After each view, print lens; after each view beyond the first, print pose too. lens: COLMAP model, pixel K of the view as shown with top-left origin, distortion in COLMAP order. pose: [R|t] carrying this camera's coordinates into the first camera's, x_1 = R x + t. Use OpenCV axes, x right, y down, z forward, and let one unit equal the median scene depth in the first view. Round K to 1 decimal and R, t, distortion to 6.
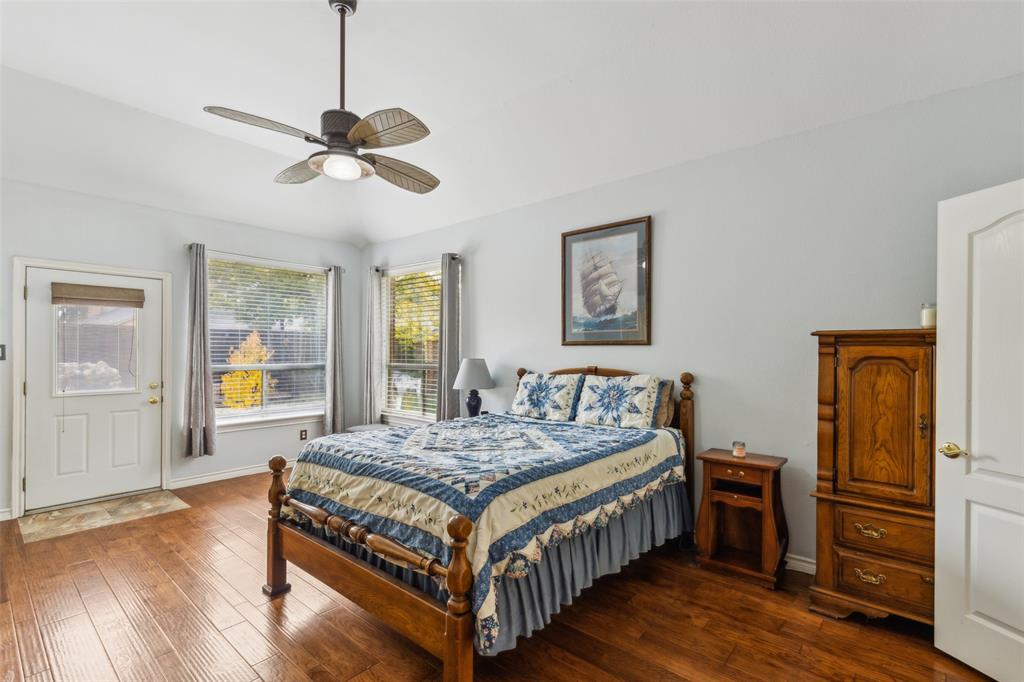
lens RADIAL K [[464.9, 0, 513.7], [0, 464.9, 347.8], [0, 0, 1]] dist [0.009643, -0.000800]
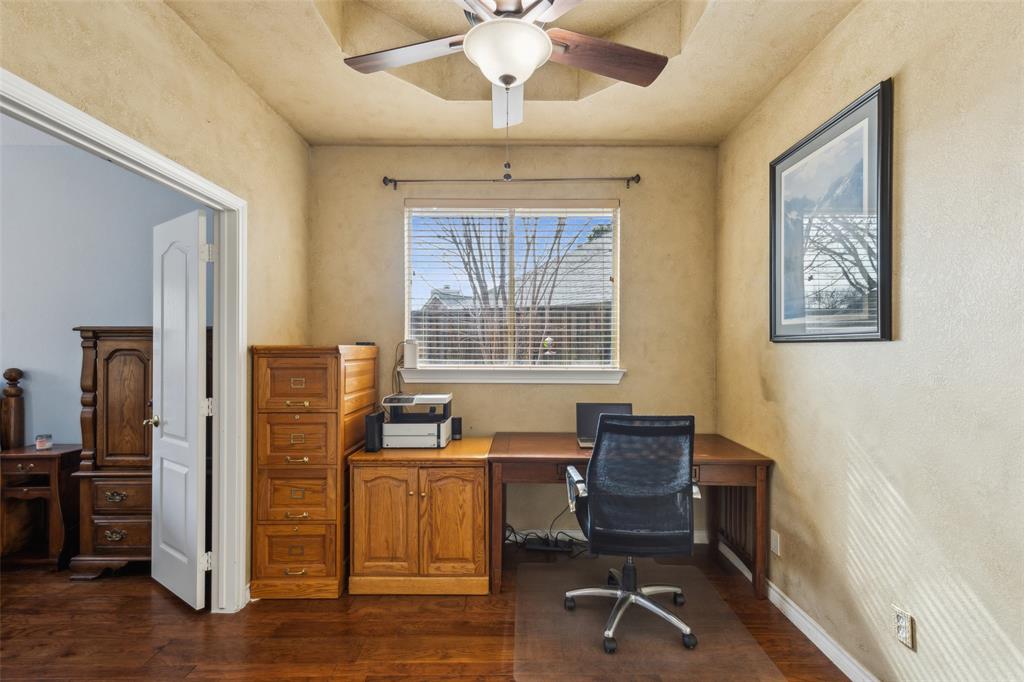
lens RADIAL K [[464.9, 0, 510.8], [0, 464.9, 341.6], [0, 0, 1]] dist [0.009643, -0.000800]
pose [[0.758343, 0.003844, 0.651845, 0.704272], [-0.000201, 0.999984, -0.005663, 0.006390], [-0.651856, 0.004164, 0.758331, -0.519959]]
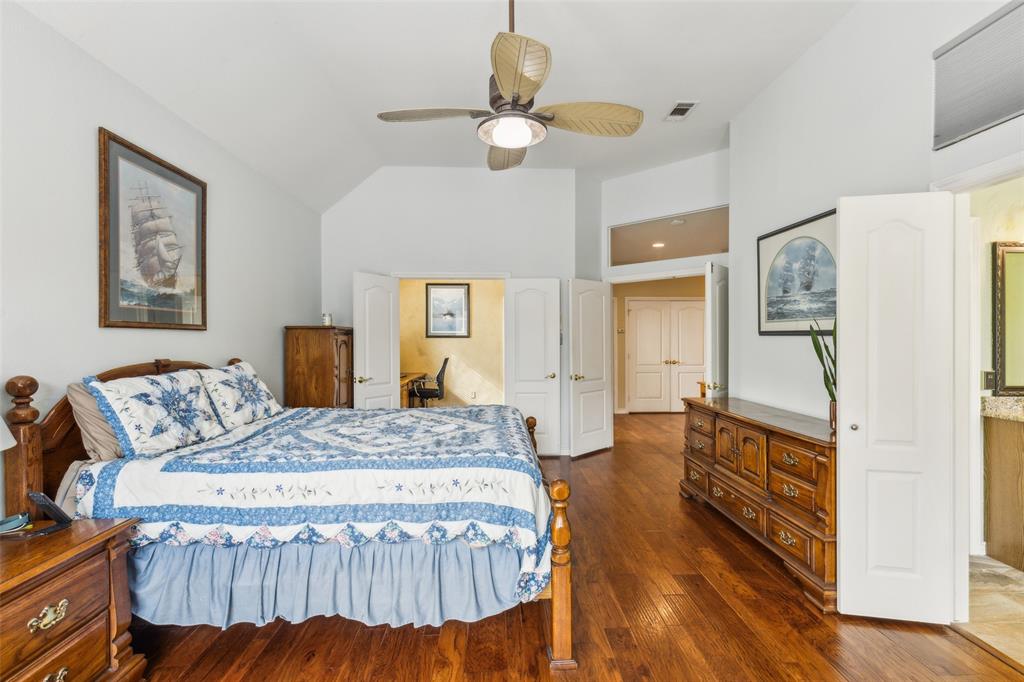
lens RADIAL K [[464.9, 0, 508.2], [0, 464.9, 339.7], [0, 0, 1]] dist [0.009643, -0.000800]
pose [[-0.664893, 0.000795, 0.746938, -1.077065], [0.002308, 0.999997, 0.000990, 0.017300], [-0.746935, 0.002382, -0.664892, 1.682575]]
